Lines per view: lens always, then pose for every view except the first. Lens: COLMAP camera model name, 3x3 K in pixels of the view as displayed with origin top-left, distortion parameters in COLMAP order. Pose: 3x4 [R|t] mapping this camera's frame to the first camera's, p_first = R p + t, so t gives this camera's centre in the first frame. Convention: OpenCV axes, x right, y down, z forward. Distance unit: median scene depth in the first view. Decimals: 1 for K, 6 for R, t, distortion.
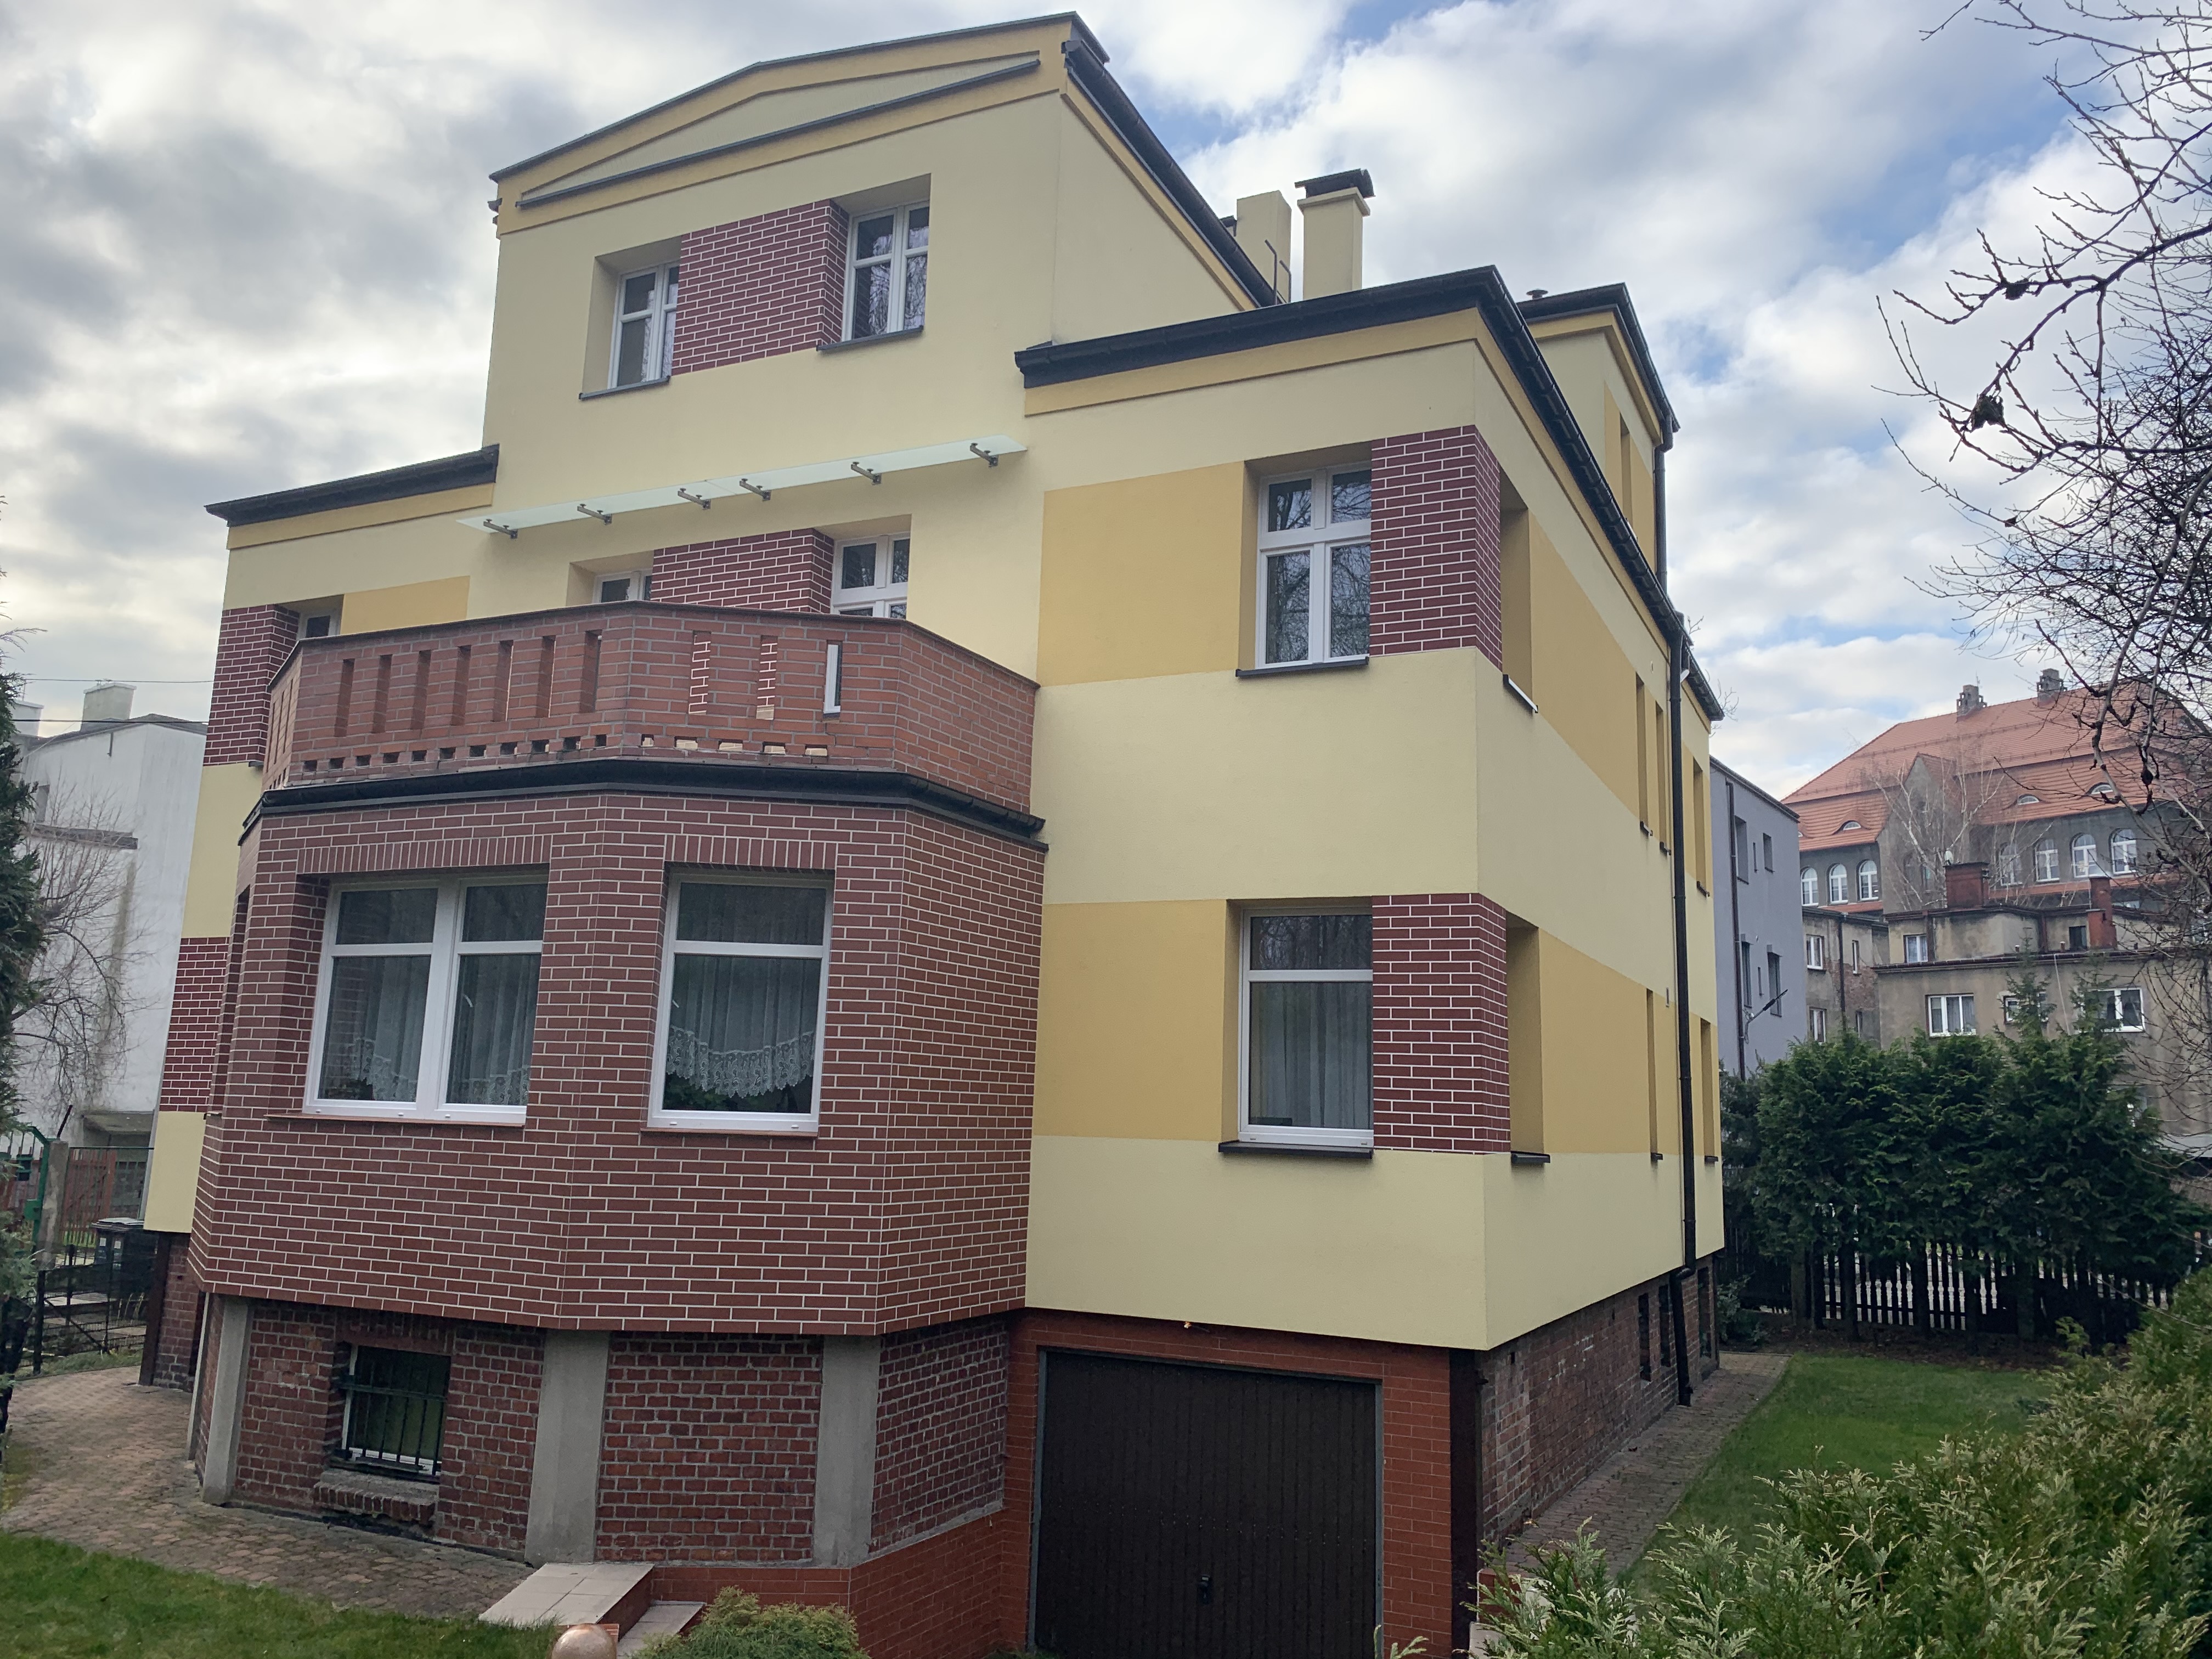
lens RADIAL K [[1704.7, 0, 1071.8], [0, 1704.7, 822.5], [0, 0, 1]] dist [0.069577, -0.166780]
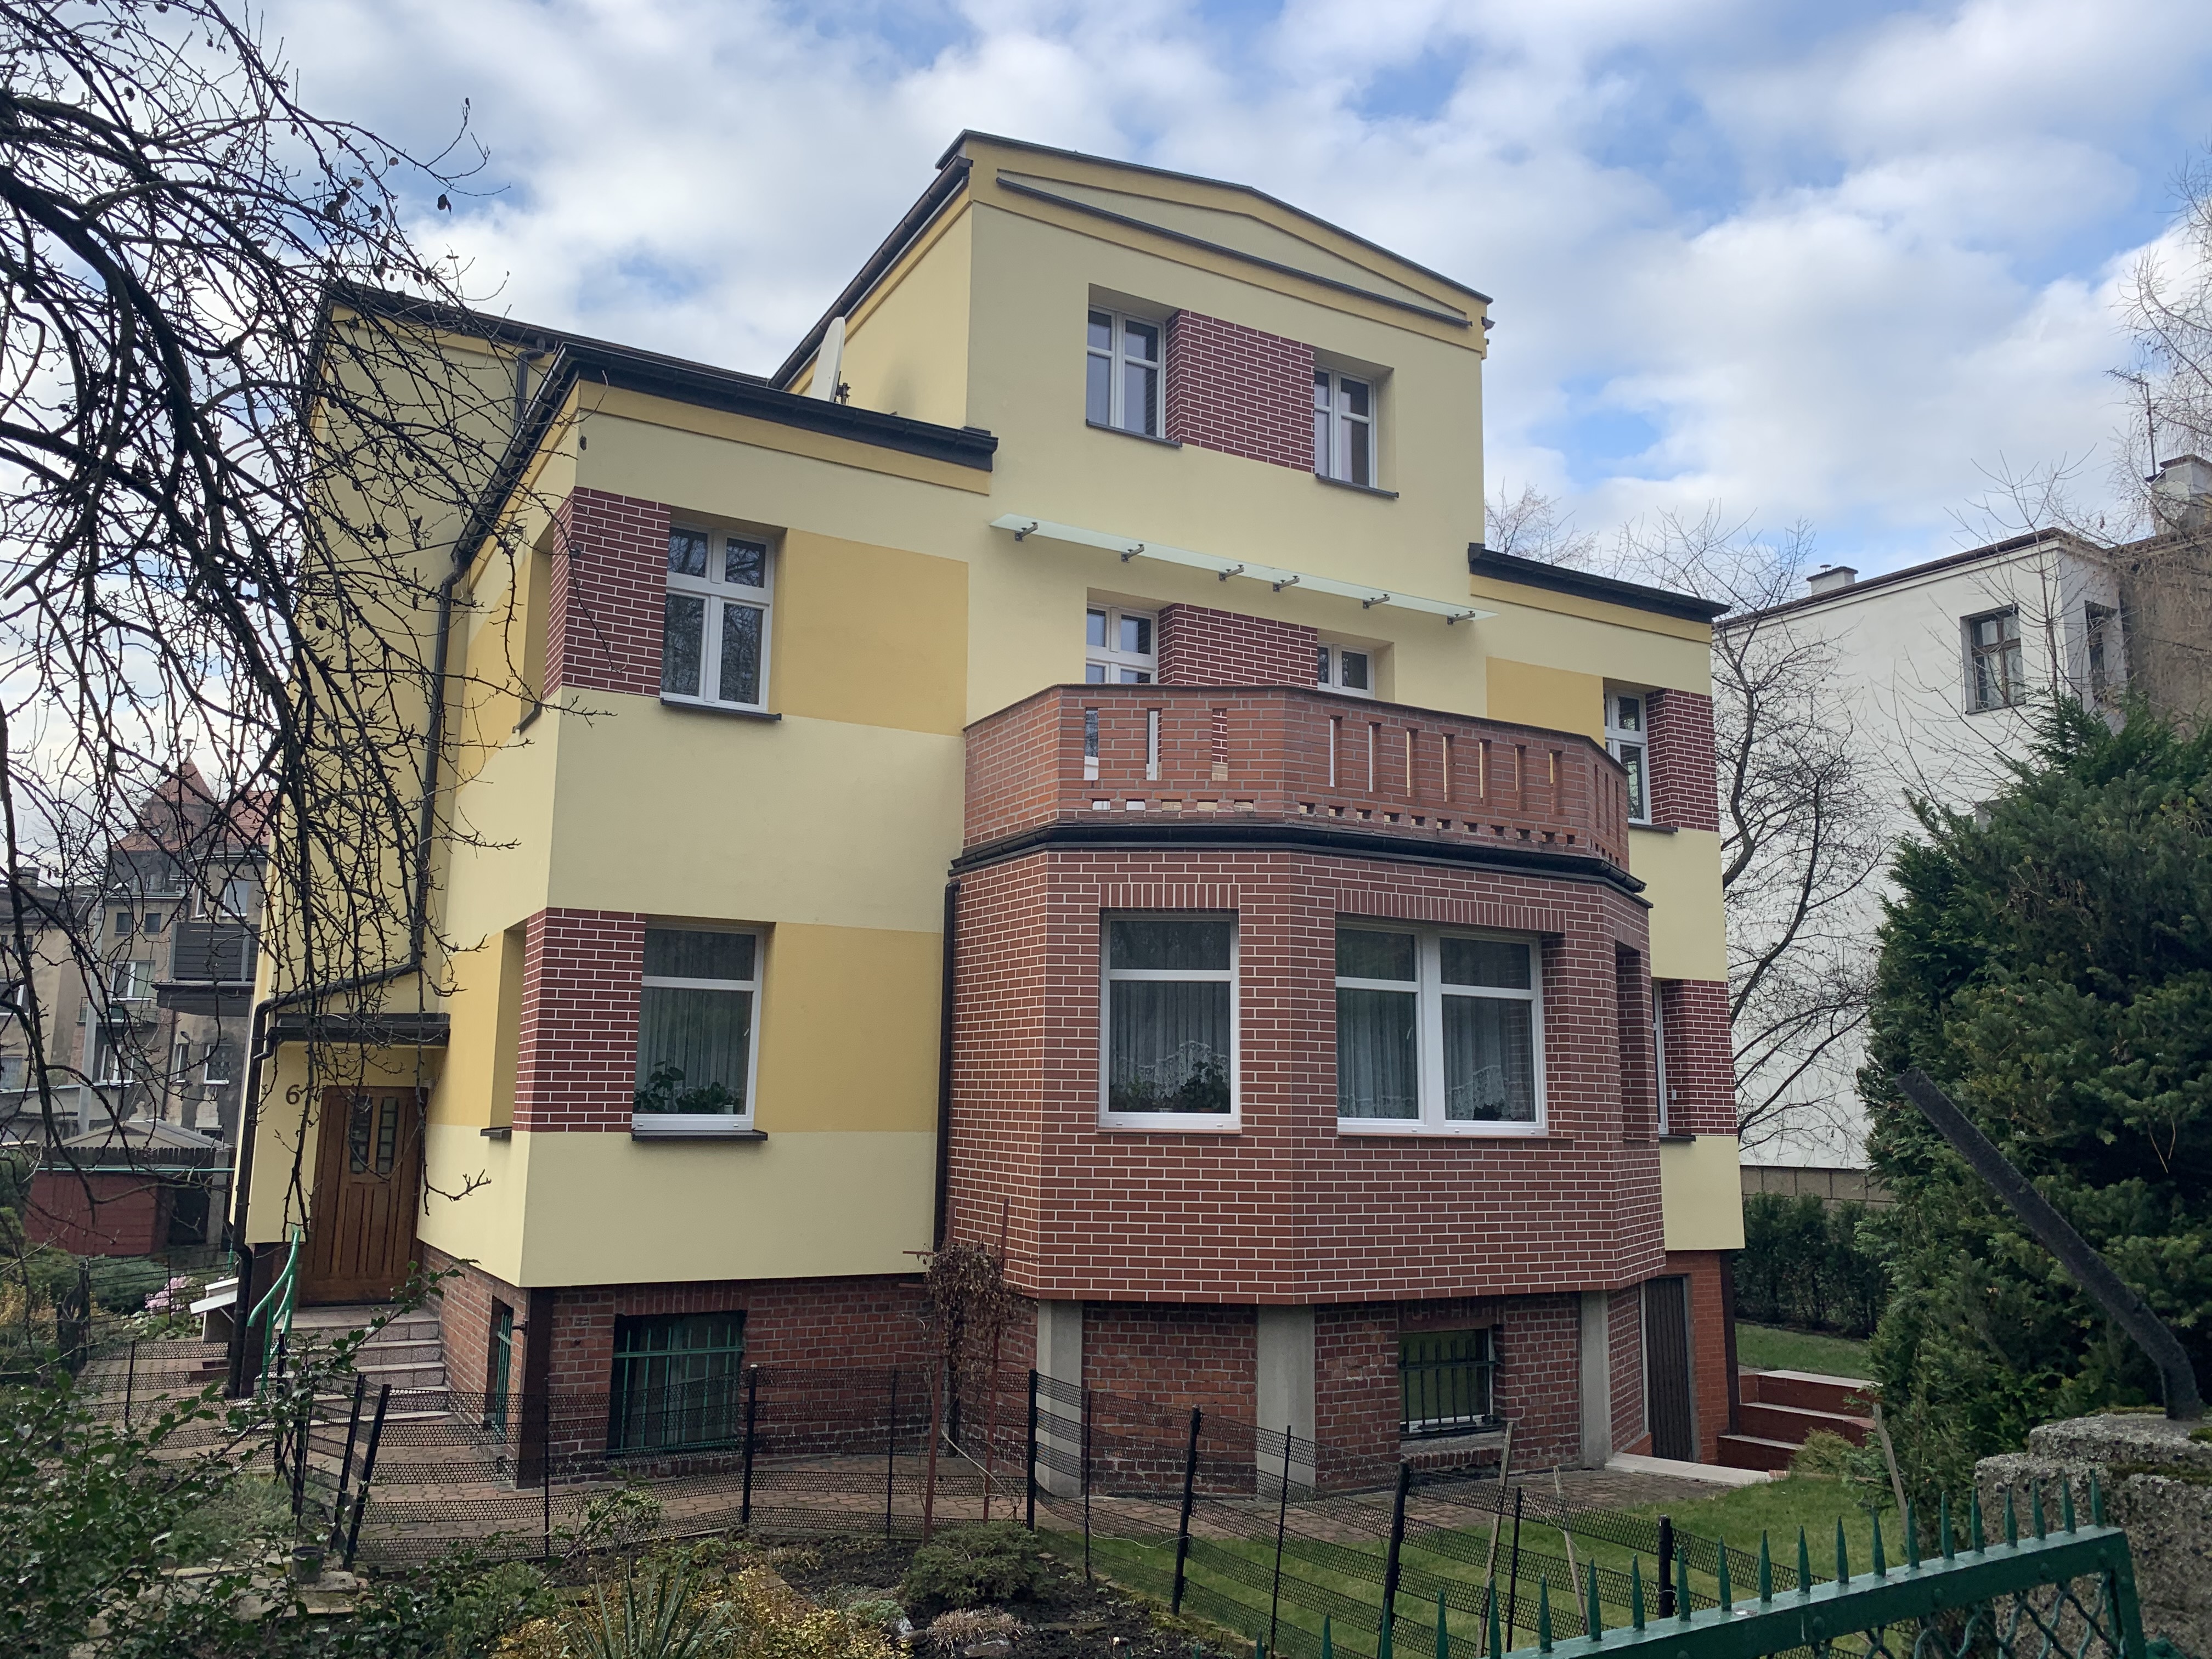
lens RADIAL K [[1704.7, 0, 1071.8], [0, 1704.7, 822.5], [0, 0, 1]] dist [0.069577, -0.166780]
pose [[0.572010, 0.113888, 0.812302, -1.462754], [-0.140914, 0.989235, -0.039464, 0.041471], [-0.808052, -0.091891, 0.581900, 0.521779]]
